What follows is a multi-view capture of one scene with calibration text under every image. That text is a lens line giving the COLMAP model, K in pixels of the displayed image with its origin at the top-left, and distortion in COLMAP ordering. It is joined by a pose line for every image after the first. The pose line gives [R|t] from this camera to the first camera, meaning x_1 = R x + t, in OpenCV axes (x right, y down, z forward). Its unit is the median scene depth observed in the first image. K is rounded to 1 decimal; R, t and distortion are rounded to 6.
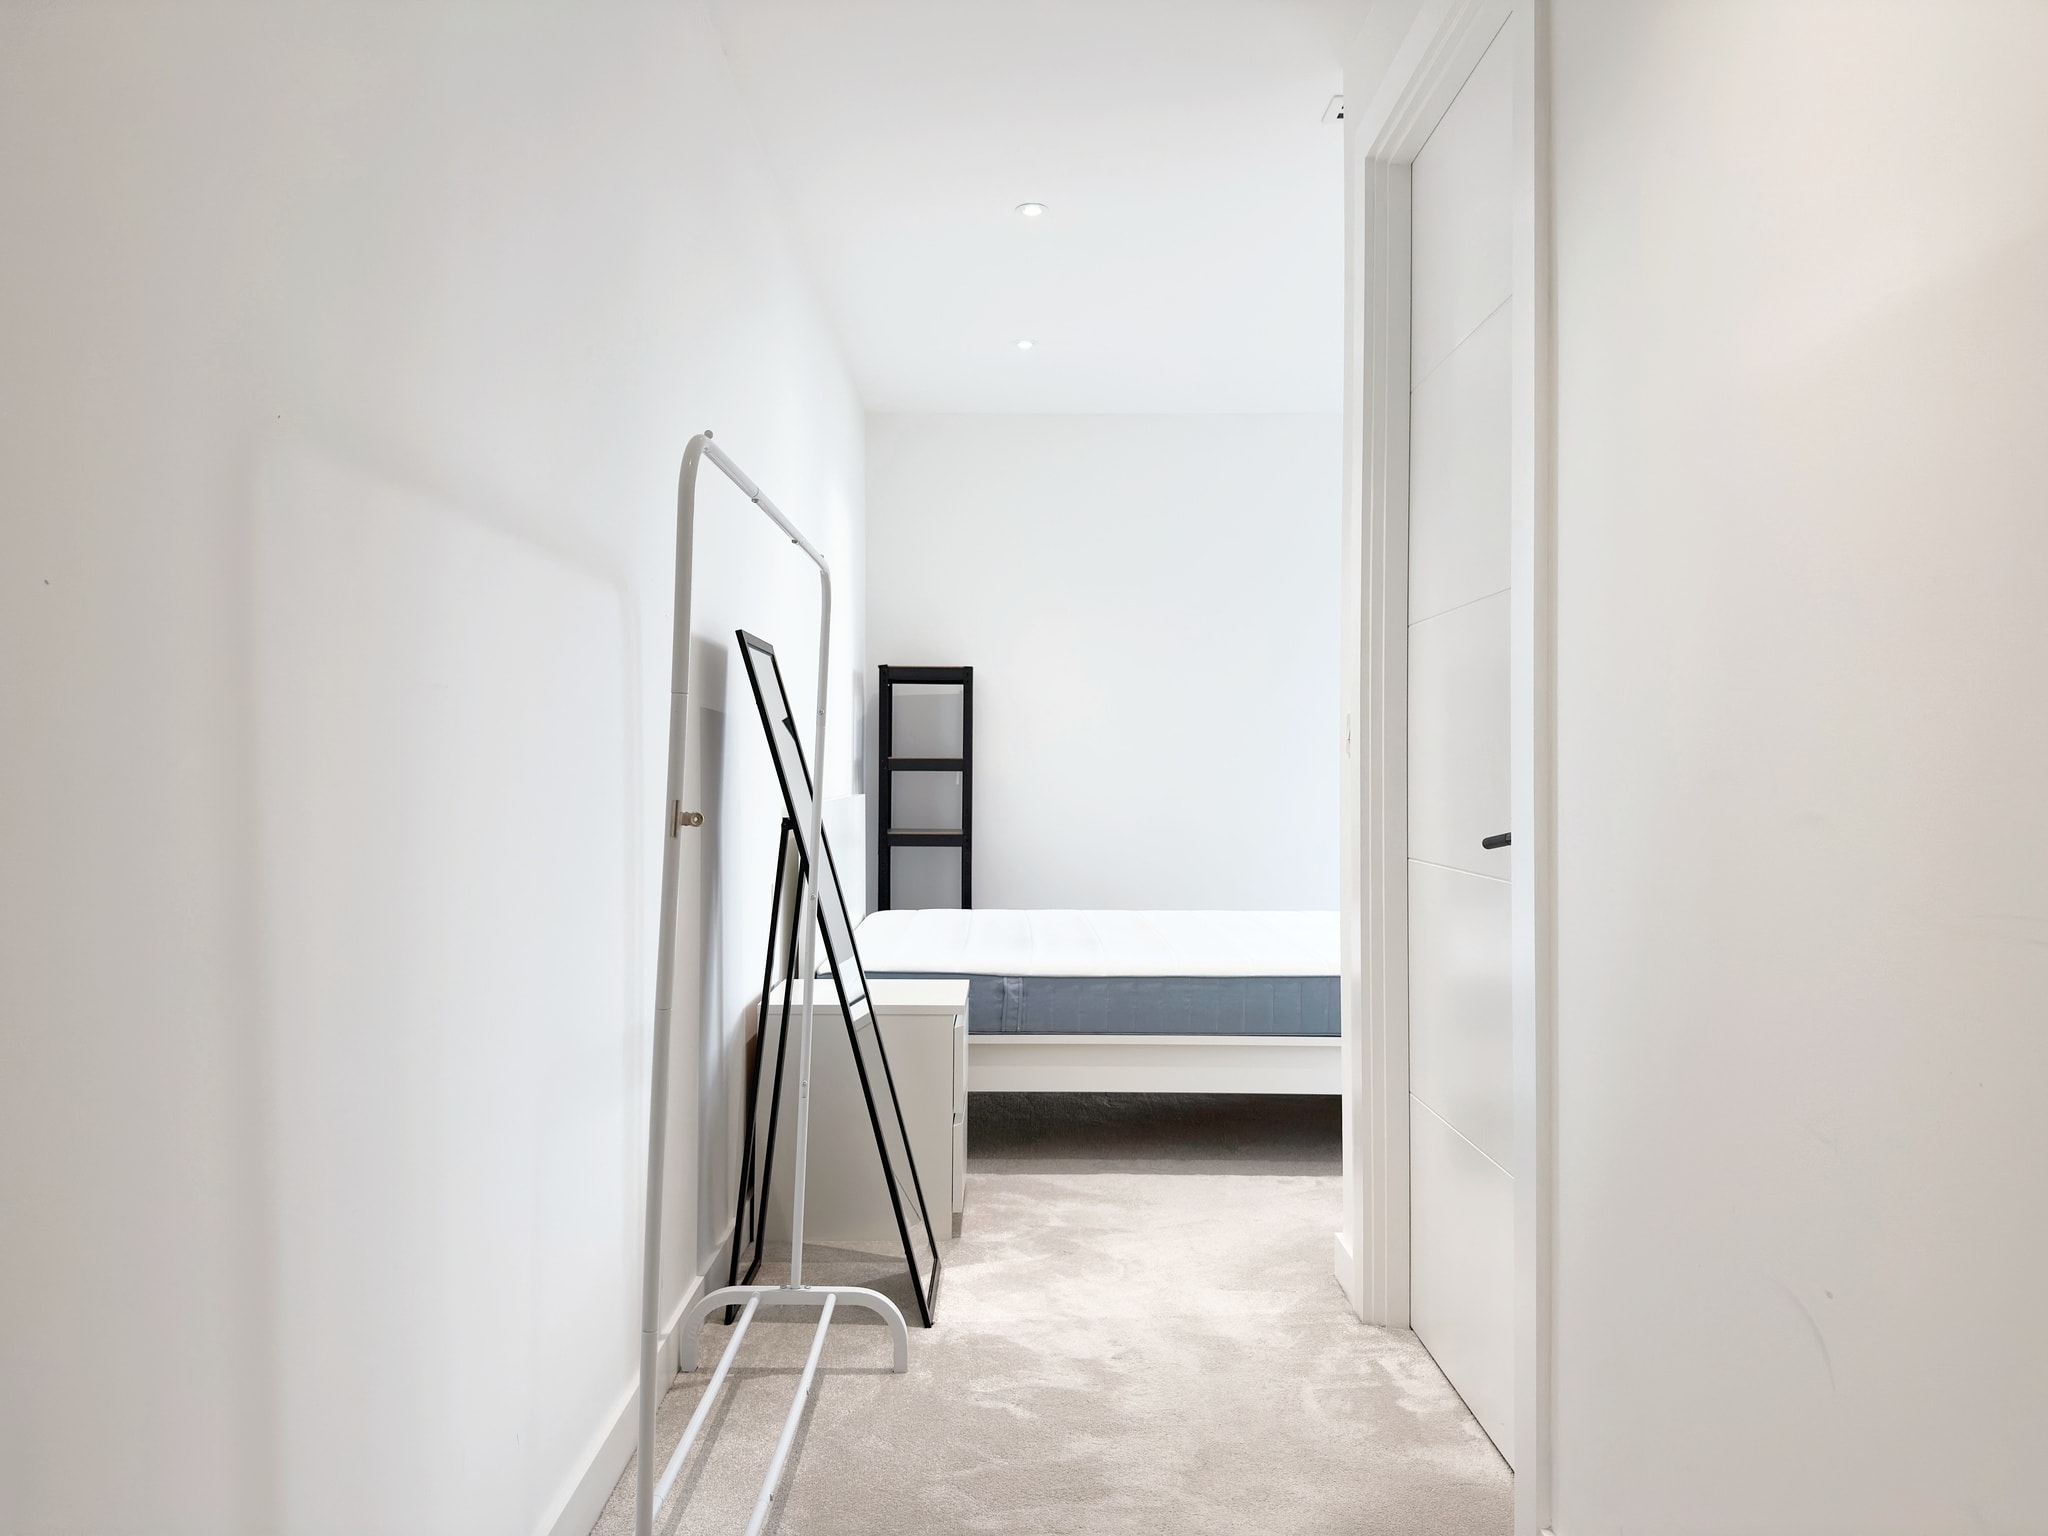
lens RADIAL K [[1429.5, 0, 1022.7], [0, 1429.5, 770.6], [0, 0, 1]] dist [-0.000363, -0.000002]
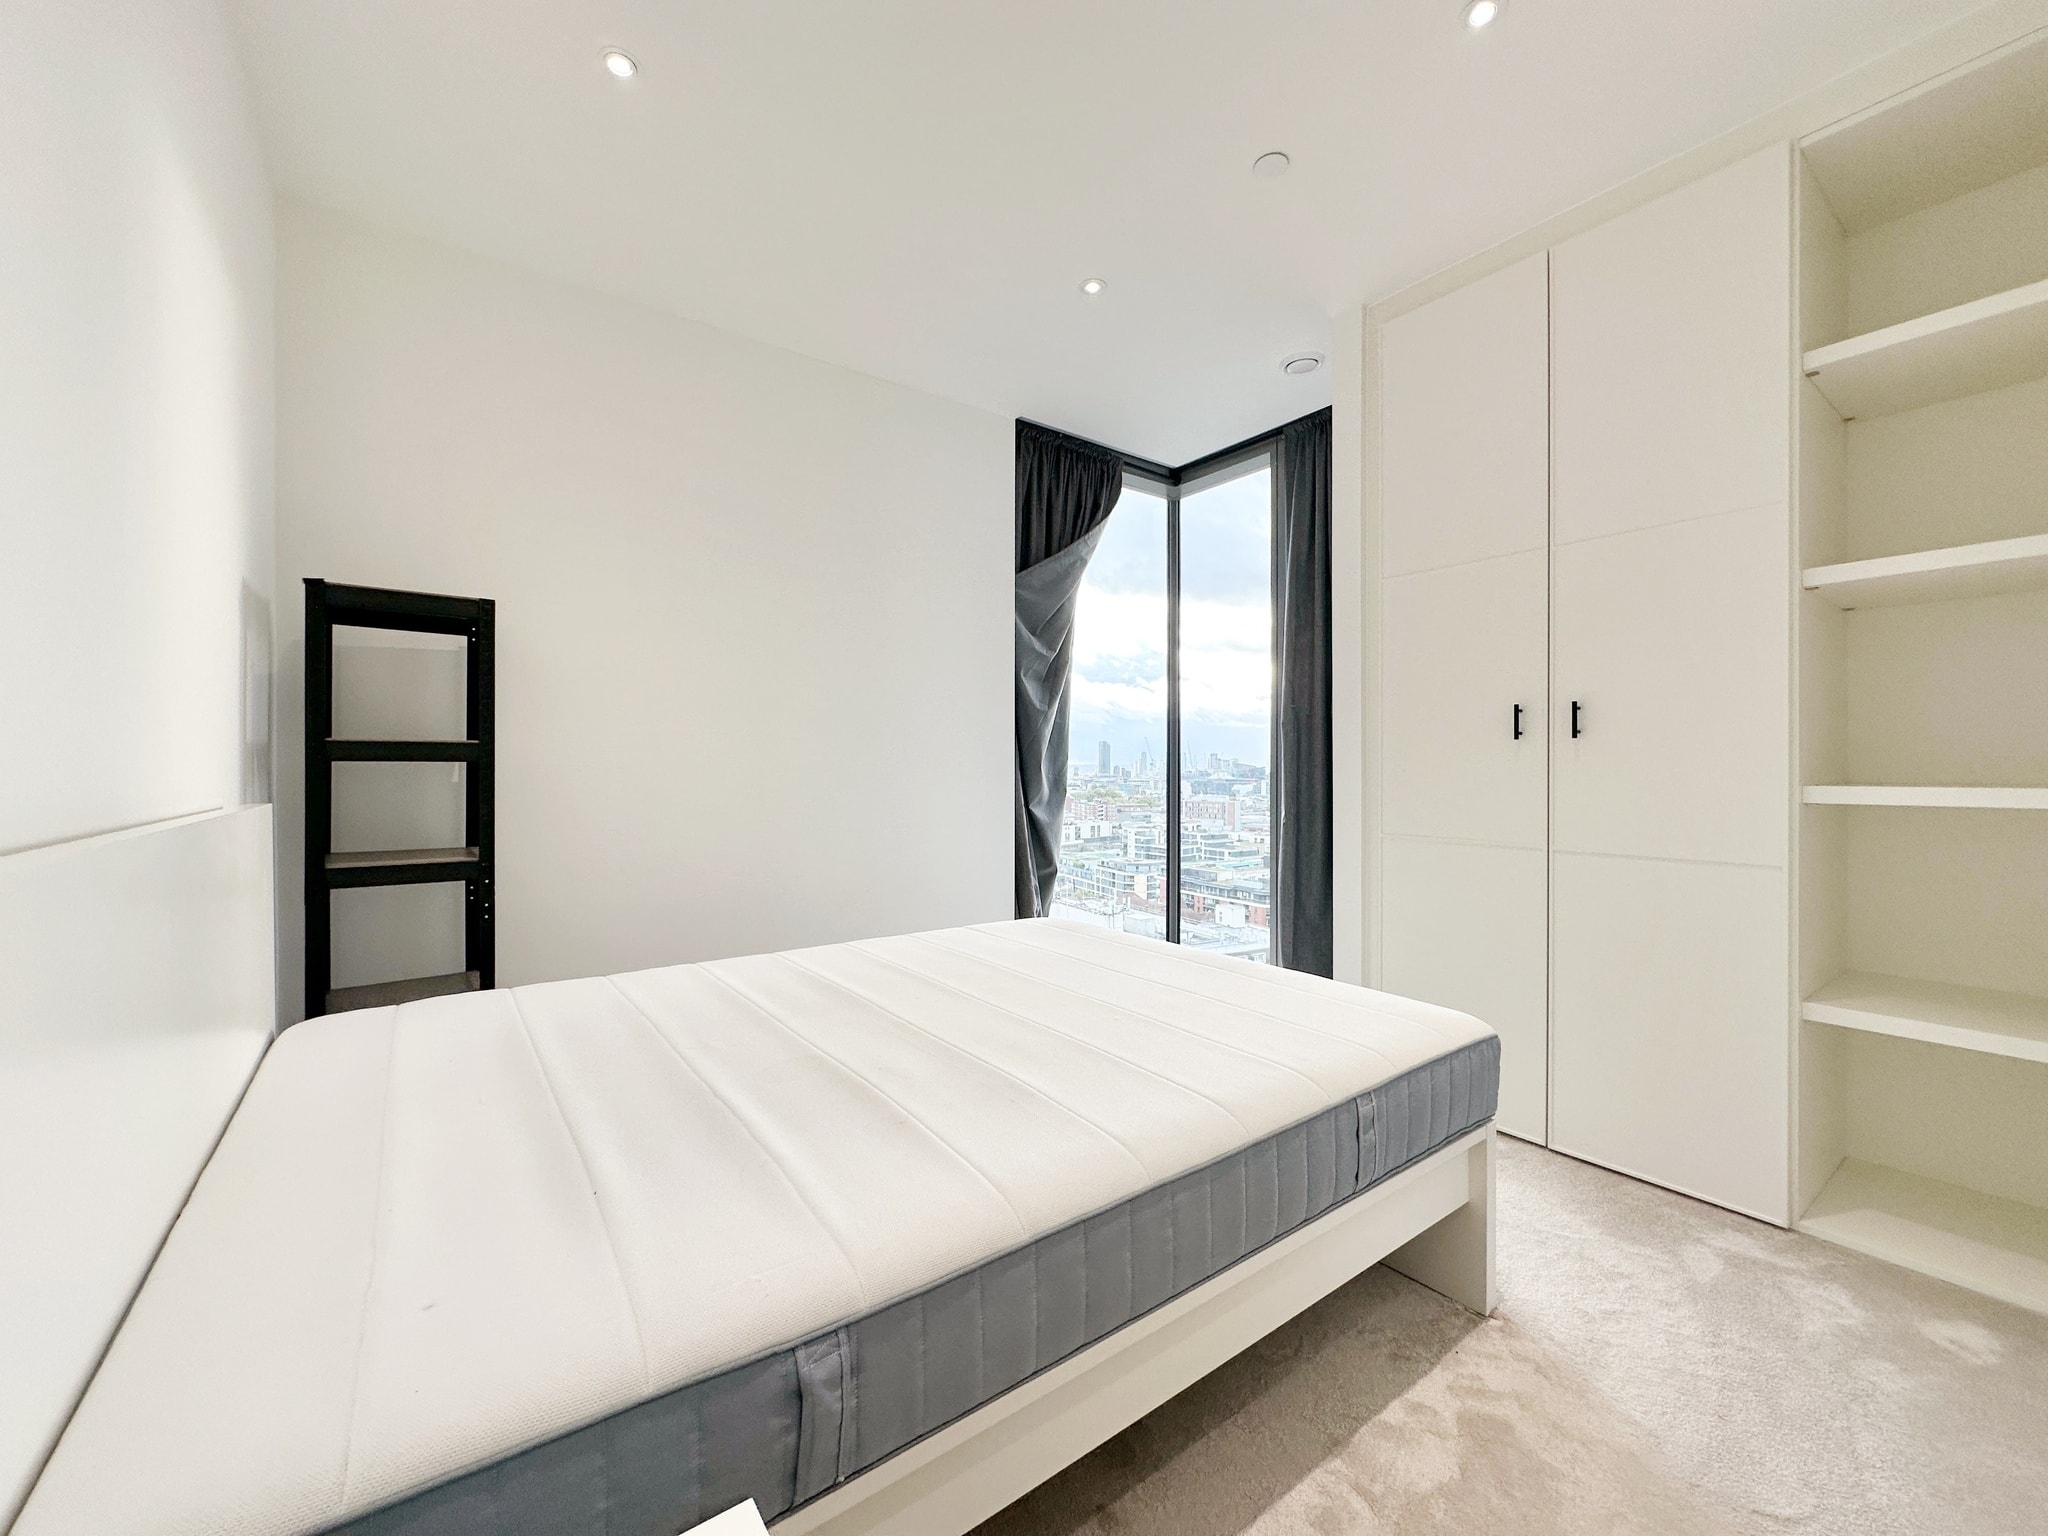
lens RADIAL K [[812.8, 0, 1024.6], [0, 812.8, 770.7], [0, 0, 1]] dist [-0.001594, -0.000046]
pose [[0.807561, -0.002882, 0.589777, -0.056716], [-0.002718, 0.999959, 0.008609, 0.000898], [-0.589778, -0.008556, 0.807520, 0.539003]]
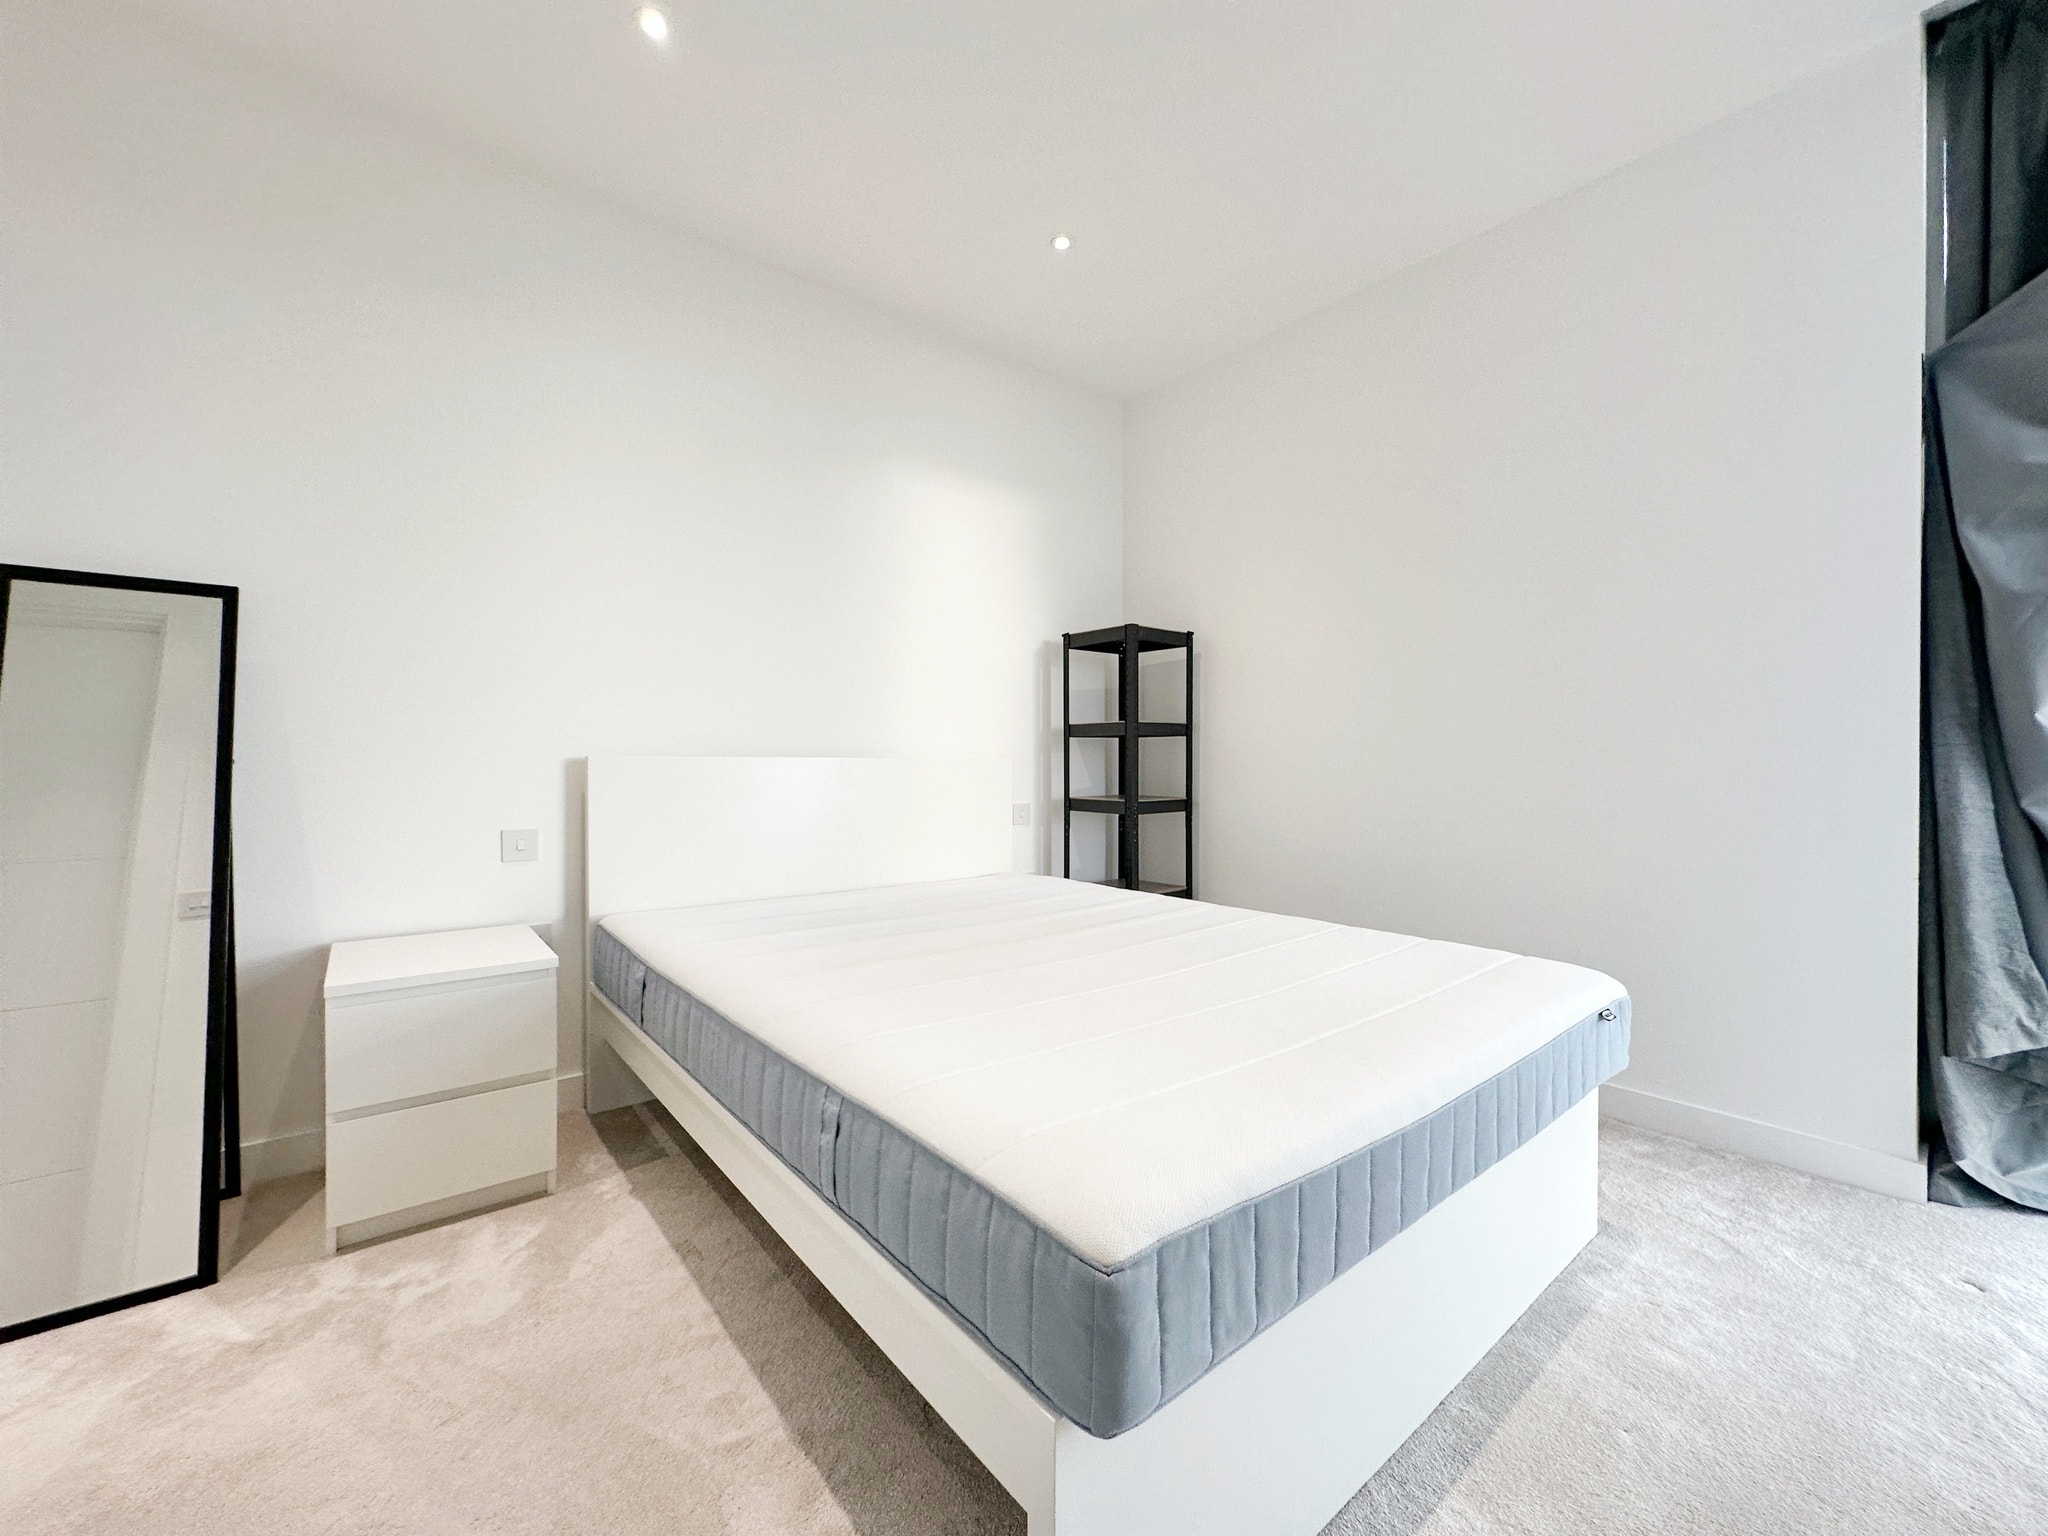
lens RADIAL K [[817.6, 0, 1021.7], [0, 817.6, 766.1], [0, 0, 1]] dist [-0.001492, 0.000456]
pose [[0.621666, 0.002496, -0.783278, 0.341511], [0.005684, 0.999954, 0.007697, 0.016698], [0.783262, -0.009237, 0.621624, 0.584279]]
